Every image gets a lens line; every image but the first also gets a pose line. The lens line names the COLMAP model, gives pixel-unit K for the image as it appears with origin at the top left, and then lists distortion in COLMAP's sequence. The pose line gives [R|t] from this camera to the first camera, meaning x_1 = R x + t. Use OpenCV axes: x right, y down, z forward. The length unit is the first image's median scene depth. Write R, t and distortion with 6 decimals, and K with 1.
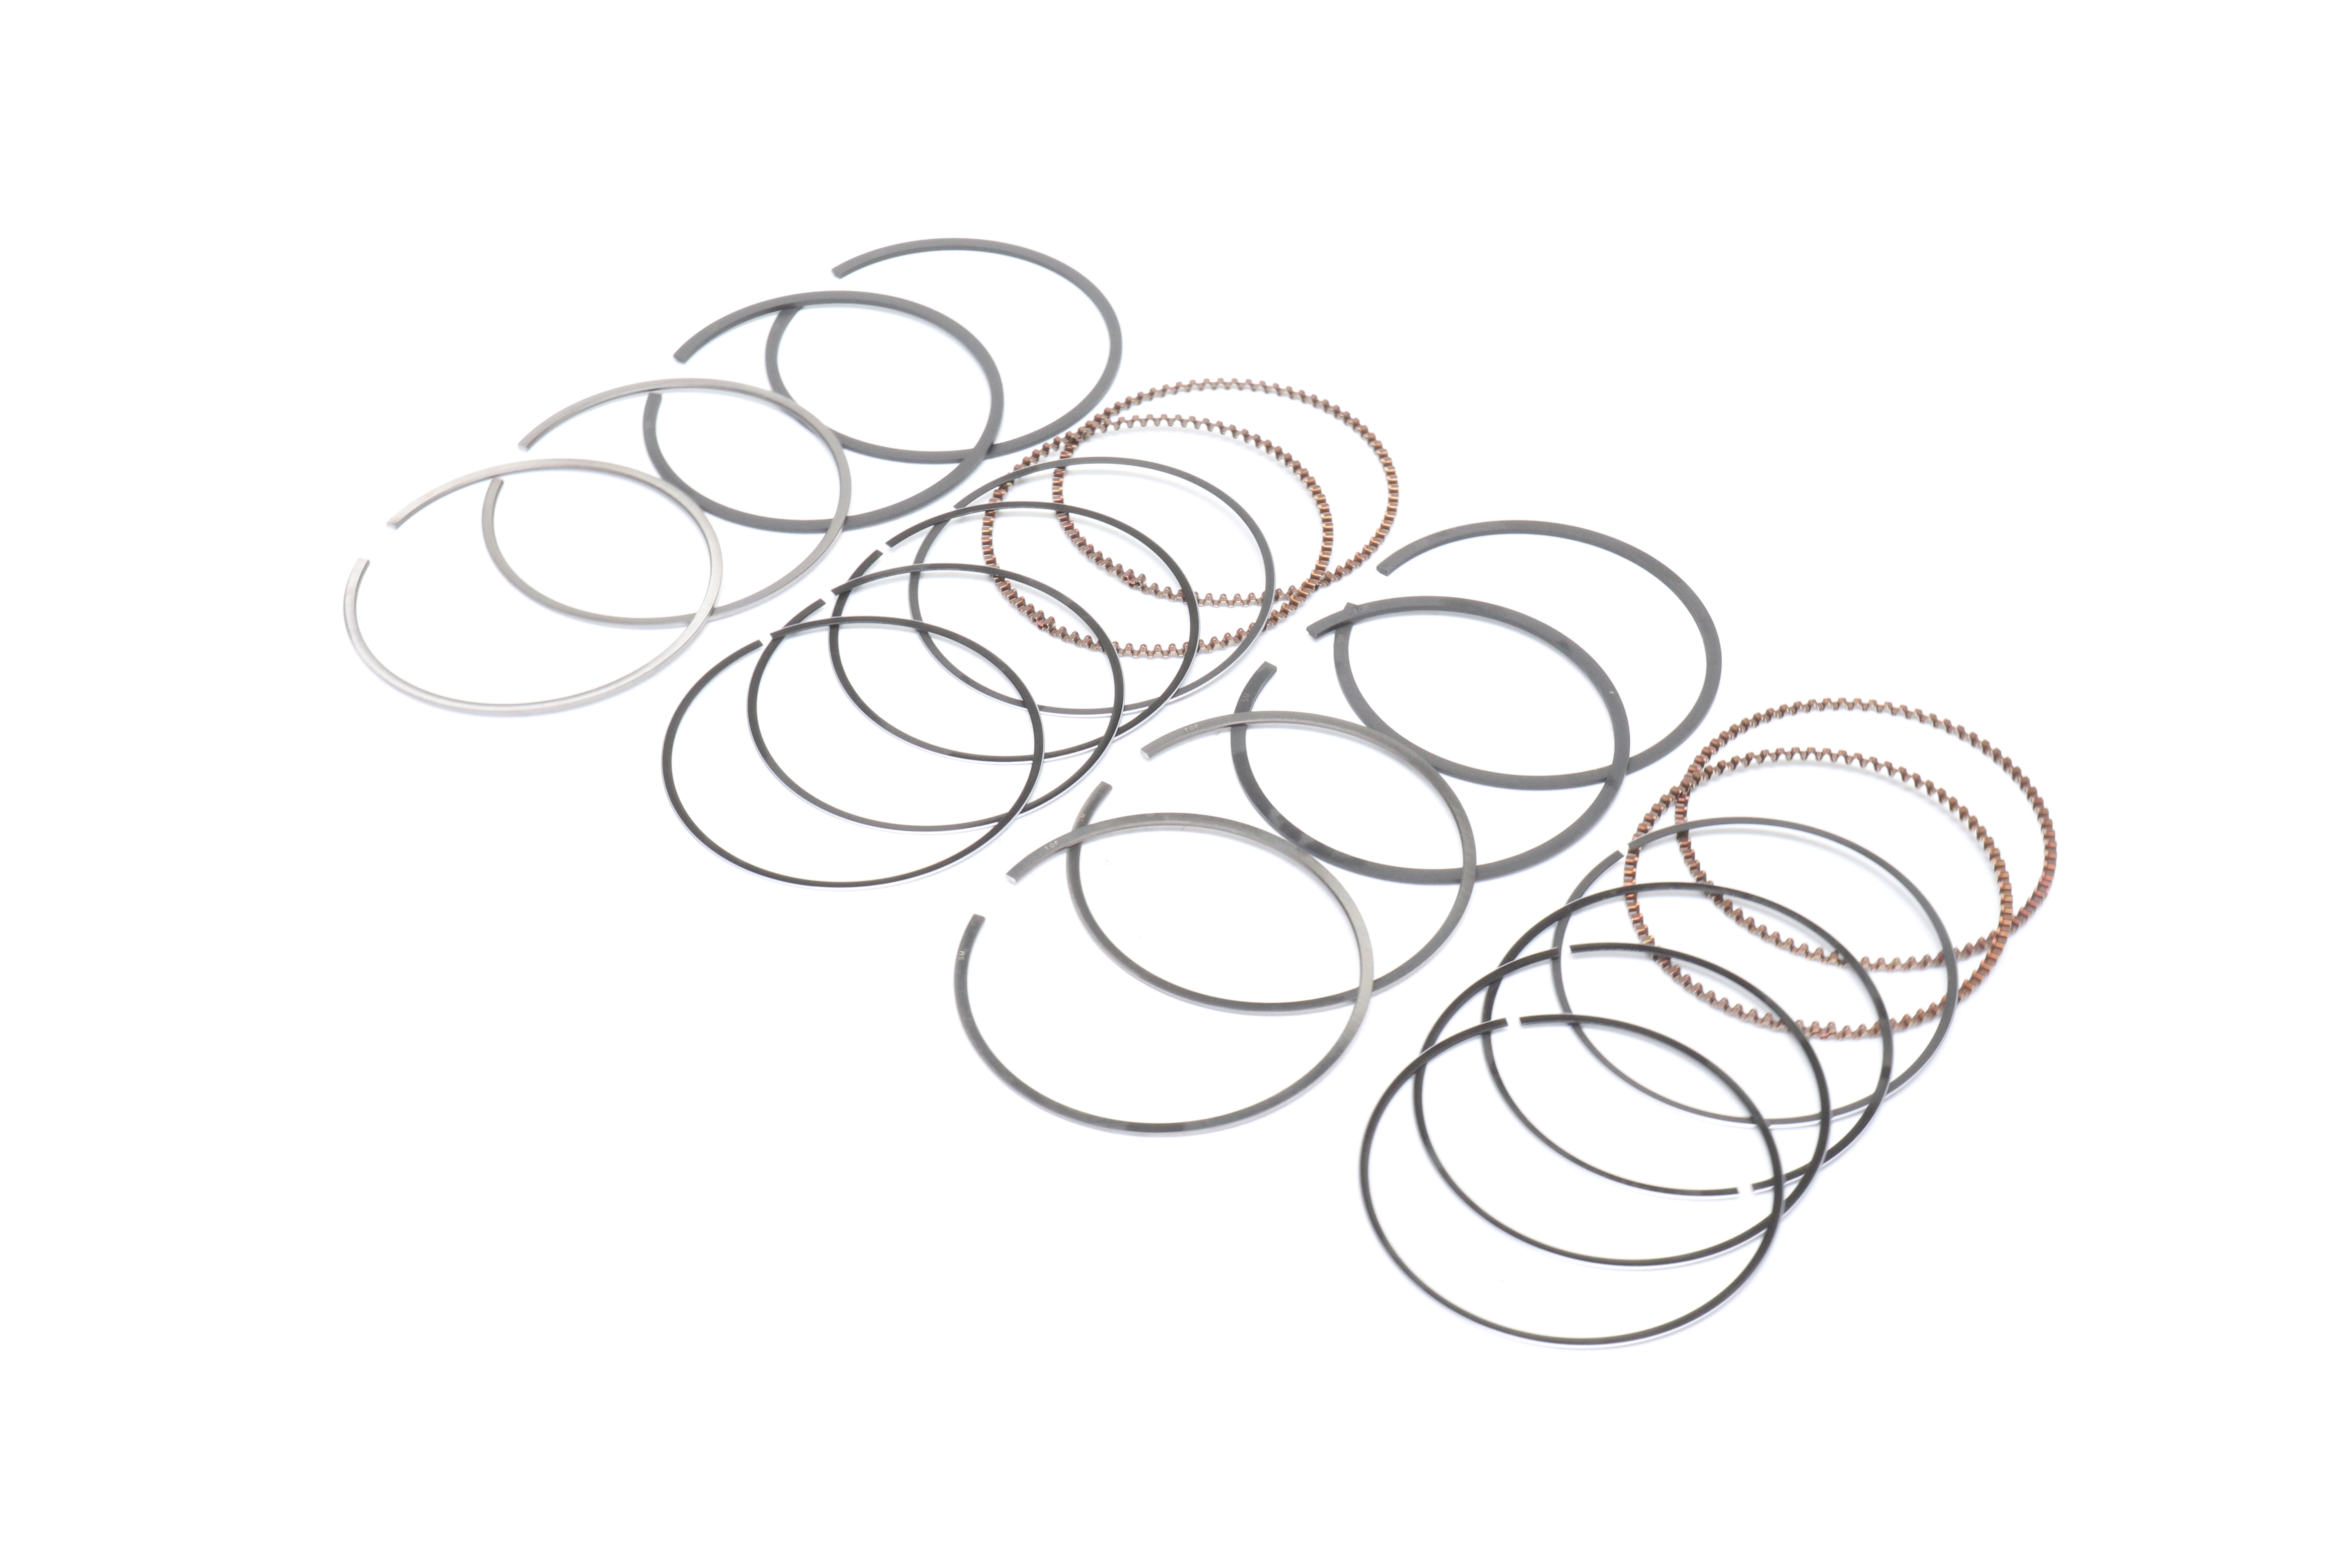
lens RADIAL K [[3990.9, 0, 1176.0], [0, 3990.9, 784.0], [0, 0, 1]] dist [-0.028580, -0.024823]
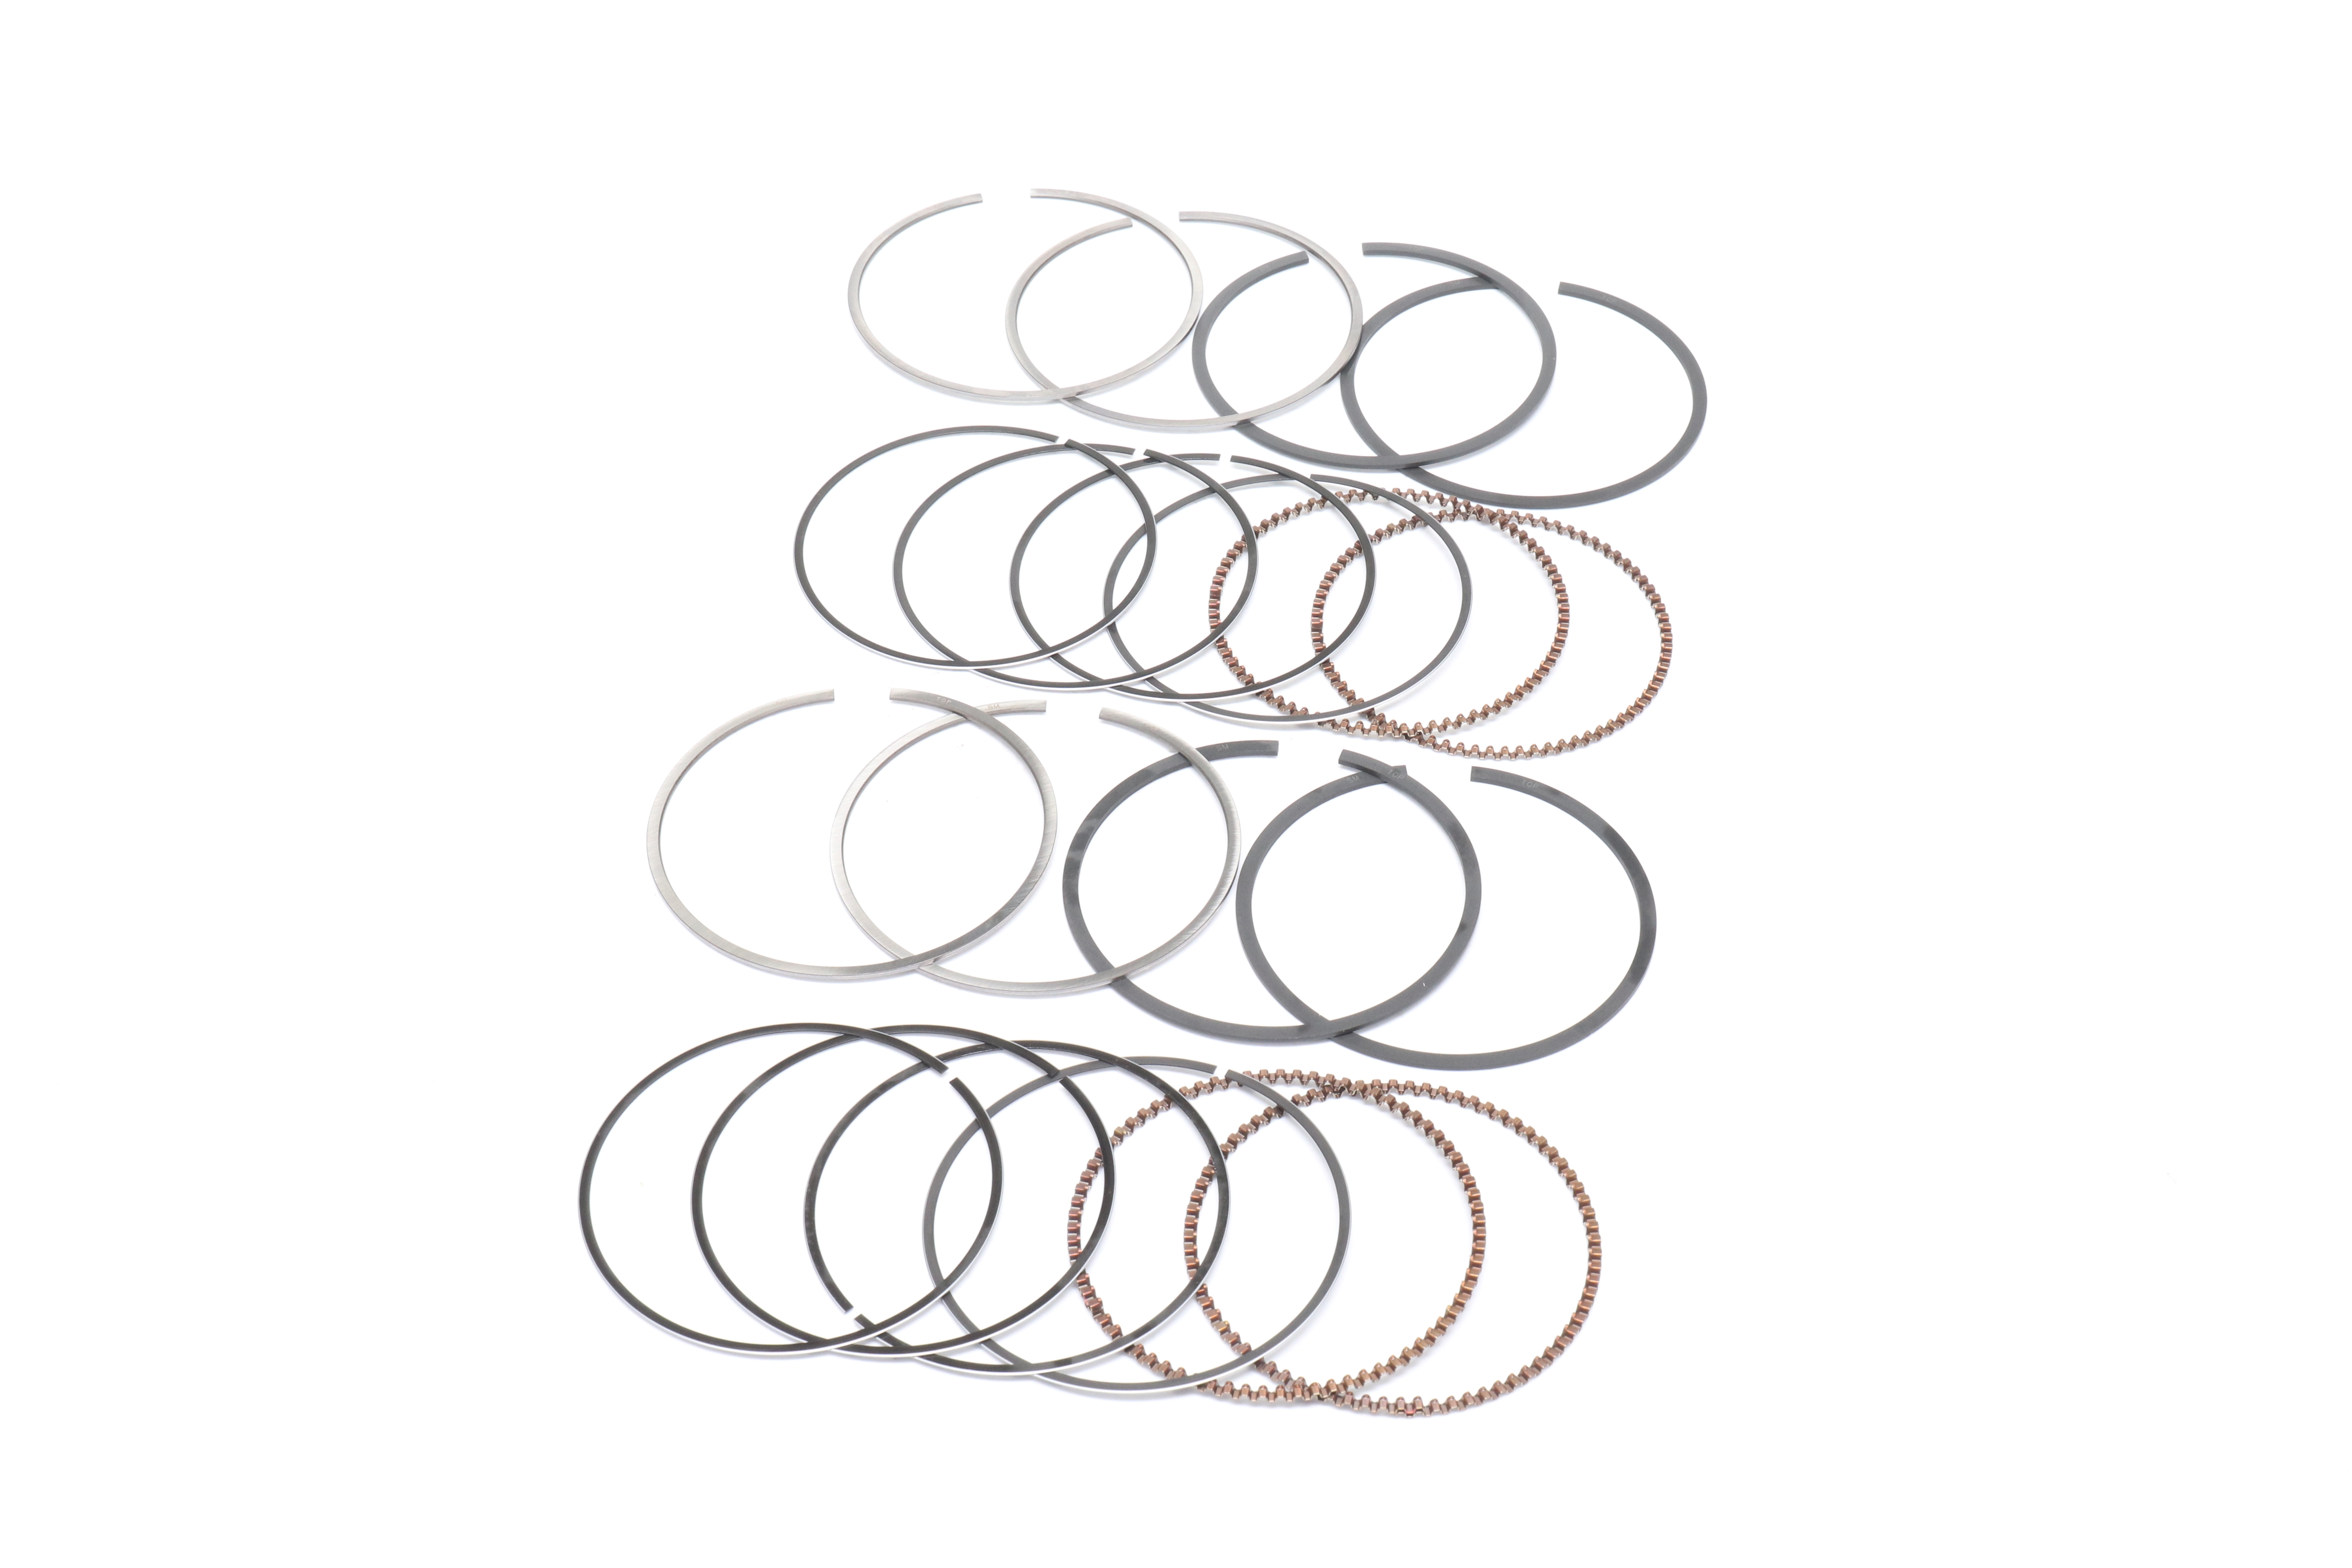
lens RADIAL K [[3990.9, 0, 1176.0], [0, 3990.9, 784.0], [0, 0, 1]] dist [-0.028580, -0.024823]
pose [[0.502185, 0.622749, -0.599995, 0.618210], [-0.618485, 0.743574, 0.254113, -0.262299], [0.604390, 0.243476, 0.758573, 0.247298]]
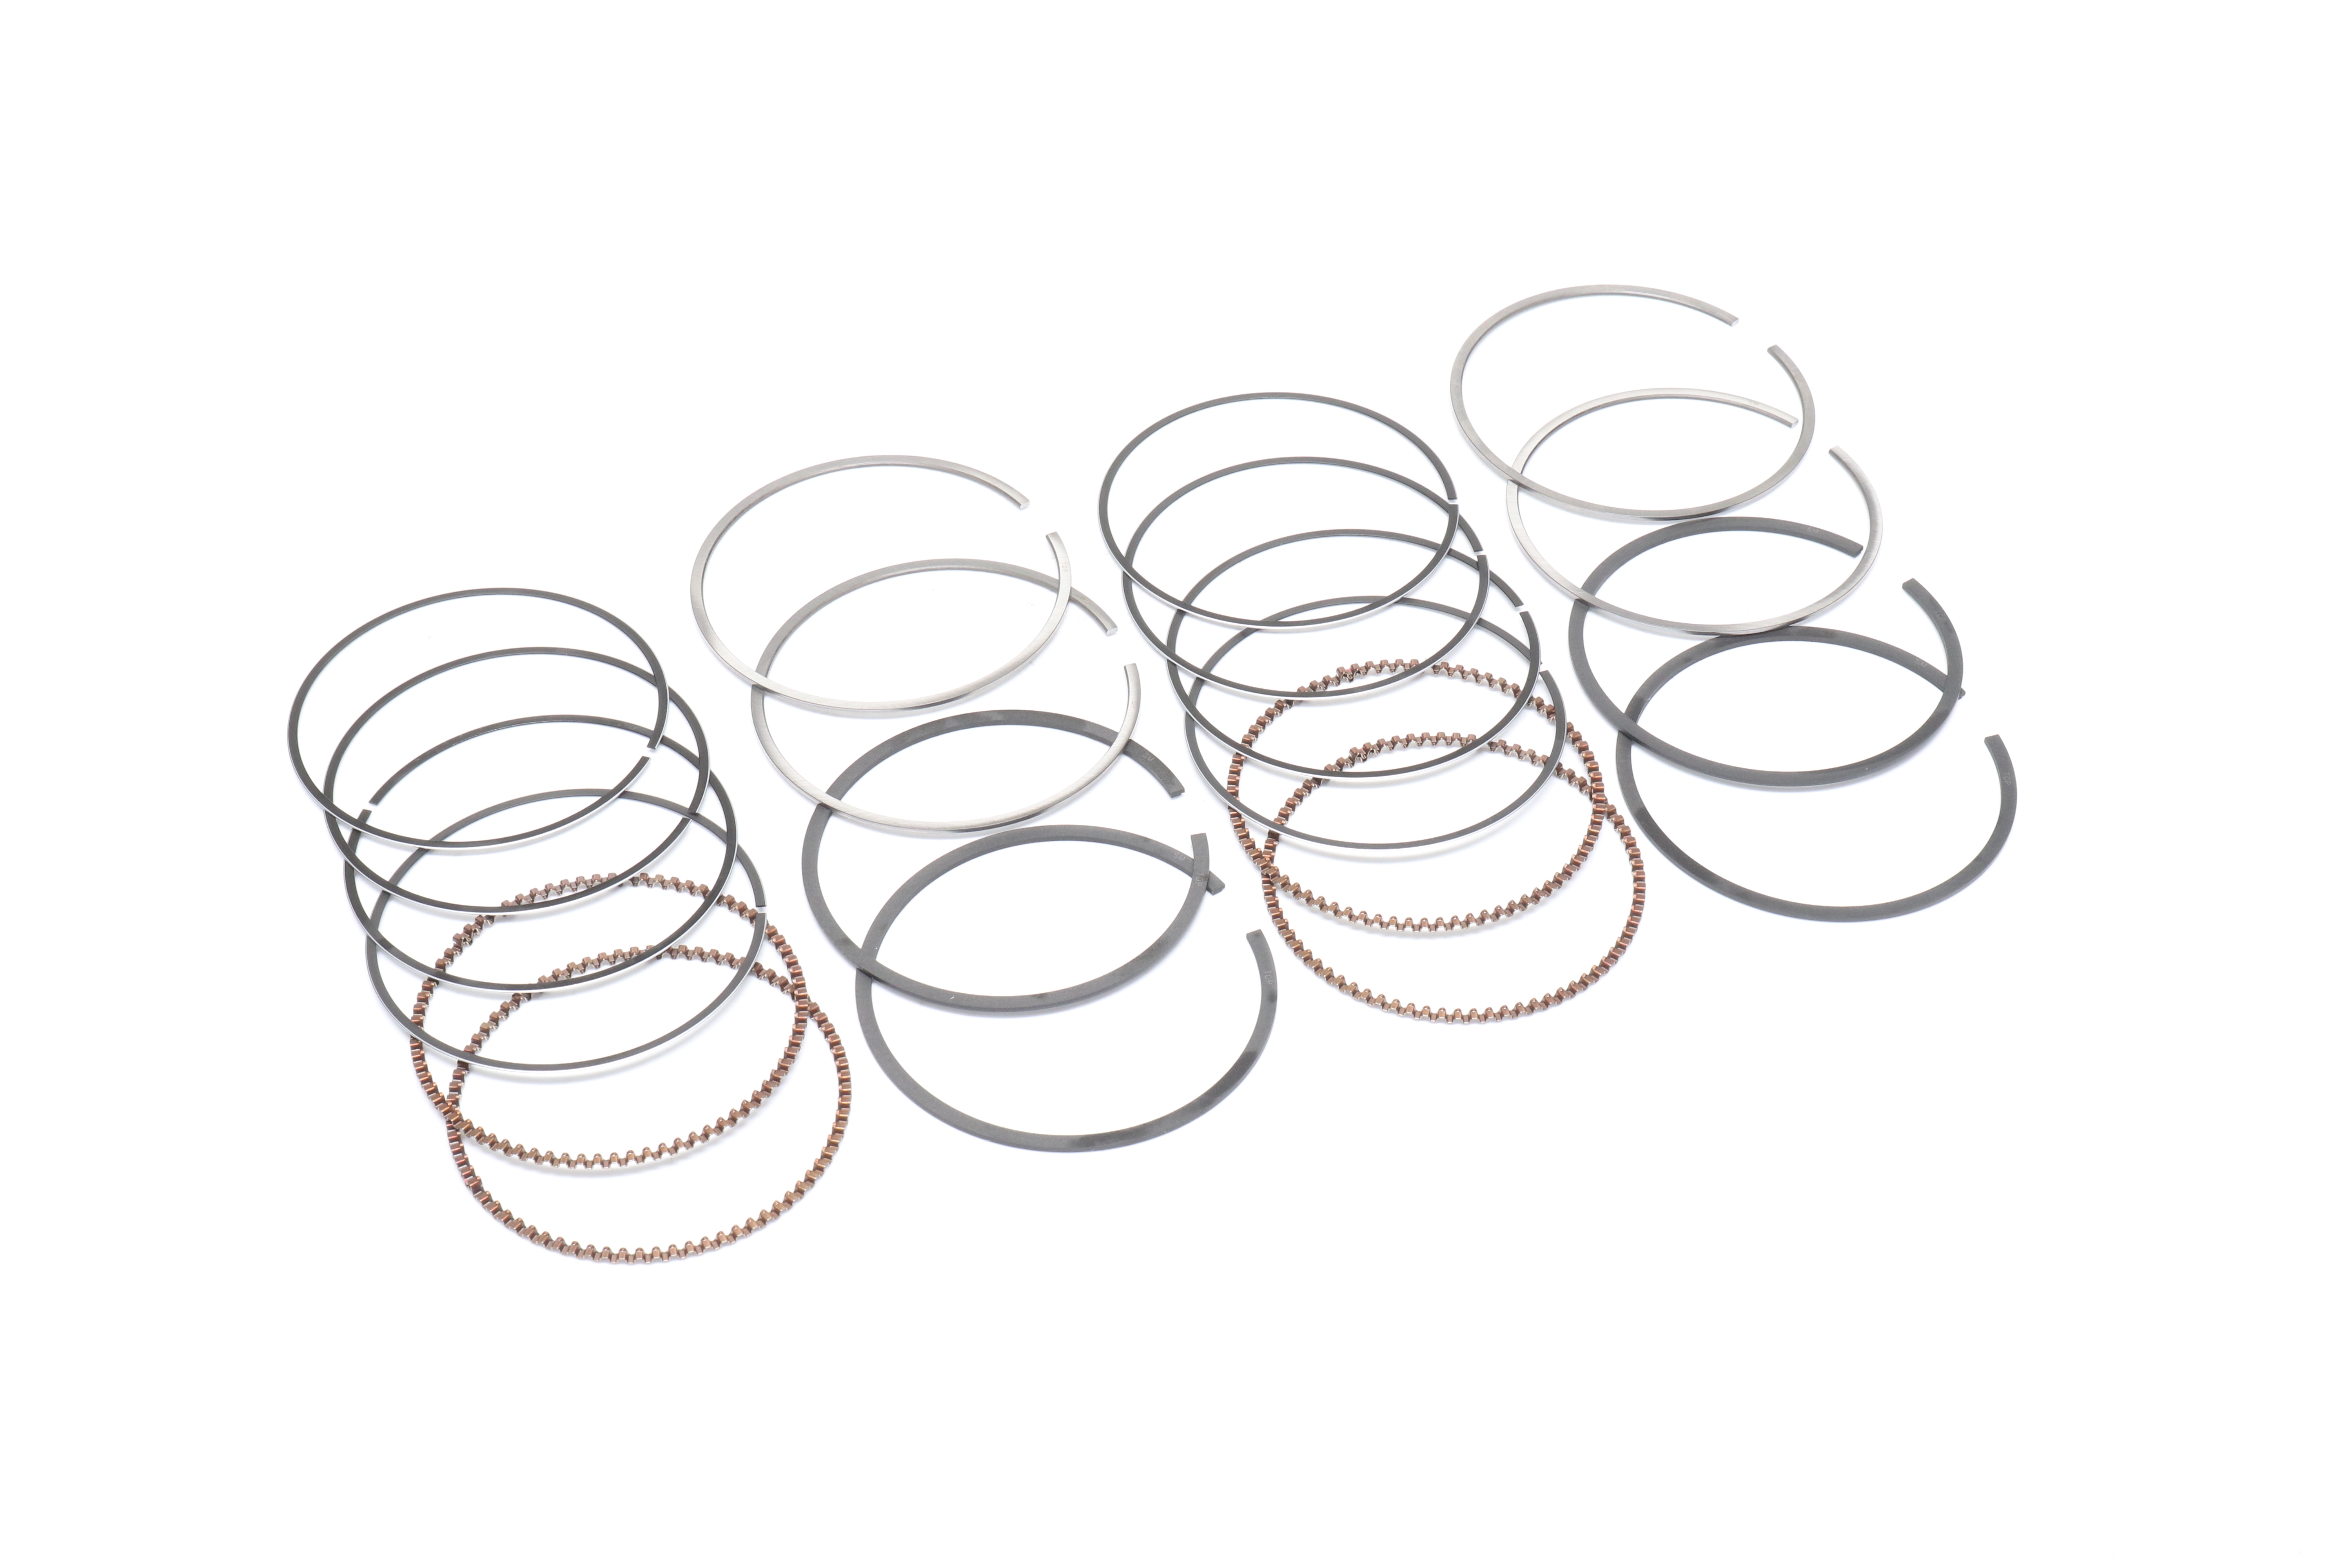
lens RADIAL K [[3990.9, 0, 1176.0], [0, 3990.9, 784.0], [0, 0, 1]] dist [-0.028580, -0.024823]
pose [[-0.503415, 0.626884, -0.594634, 0.614959], [-0.603095, 0.237890, 0.761370, -0.788350], [0.618748, 0.741906, 0.258313, 0.761666]]
